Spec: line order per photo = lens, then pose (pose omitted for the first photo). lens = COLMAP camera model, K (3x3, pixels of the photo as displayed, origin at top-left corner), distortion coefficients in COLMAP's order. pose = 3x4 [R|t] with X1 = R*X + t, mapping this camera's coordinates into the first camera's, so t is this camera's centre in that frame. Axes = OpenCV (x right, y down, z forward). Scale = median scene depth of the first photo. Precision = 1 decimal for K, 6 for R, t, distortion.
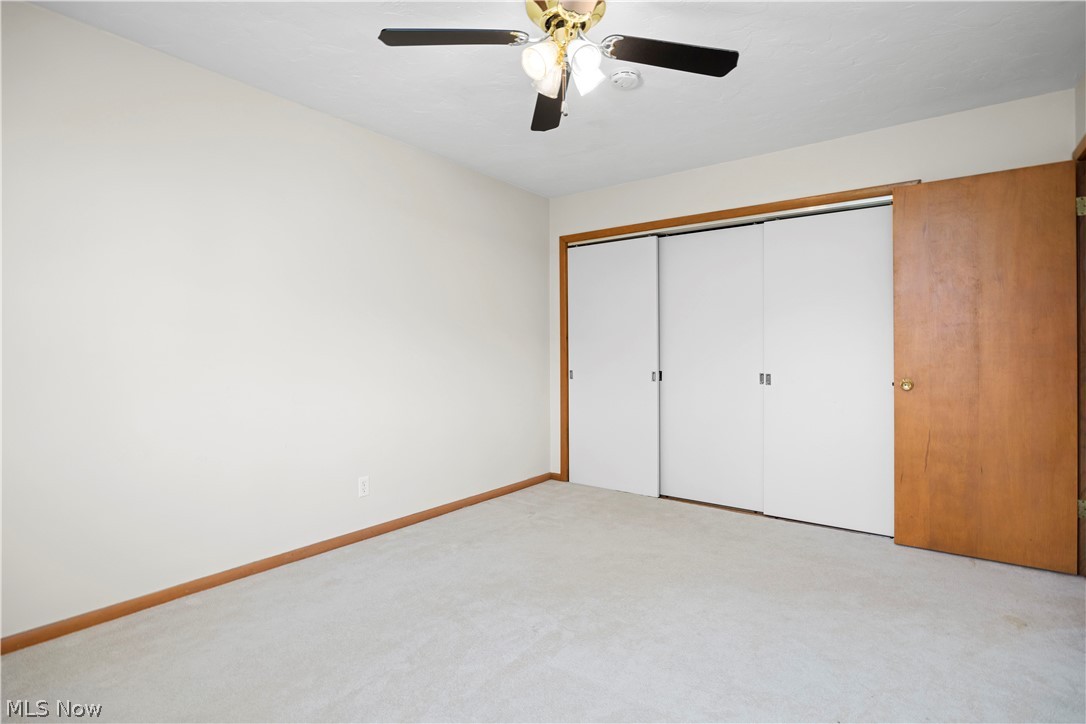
lens RADIAL K [[554.4, 0, 544.4], [0, 554.4, 358.6], [0, 0, 1]] dist [-0.019318, 0.000843]
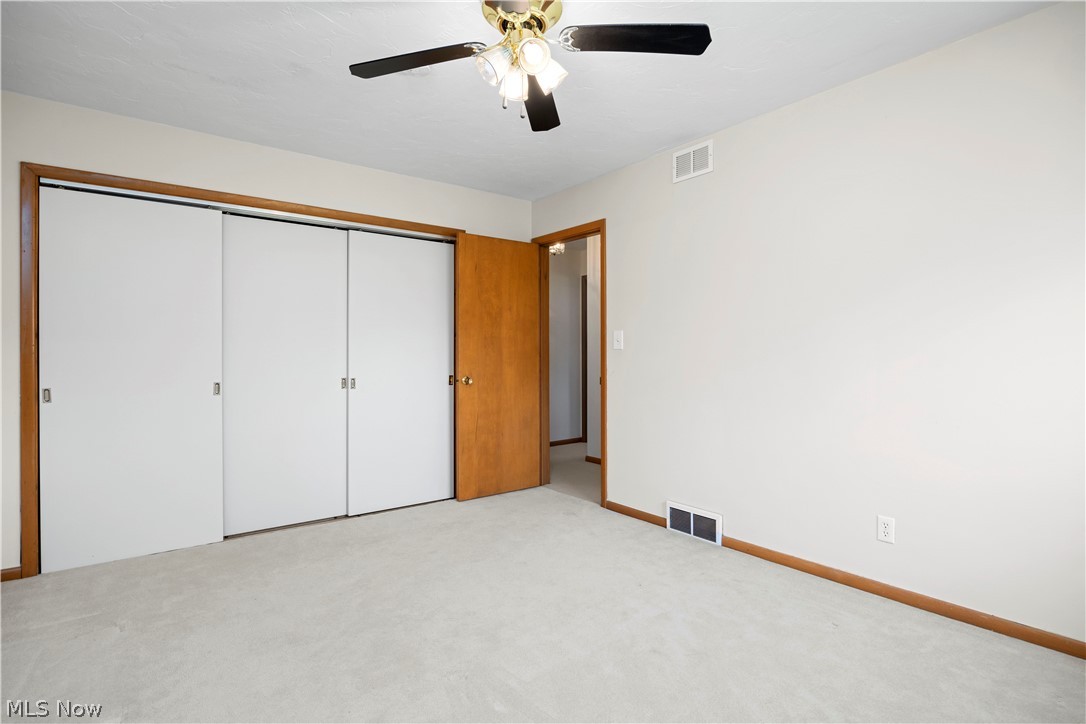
lens RADIAL K [[554.4, 0, 544.4], [0, 554.4, 358.4], [0, 0, 1]] dist [-0.019318, 0.000843]
pose [[0.225310, -0.004177, 0.974278, -0.633825], [0.016377, 0.999866, 0.000499, -0.004357], [-0.974150, 0.015843, 0.225348, 0.514417]]
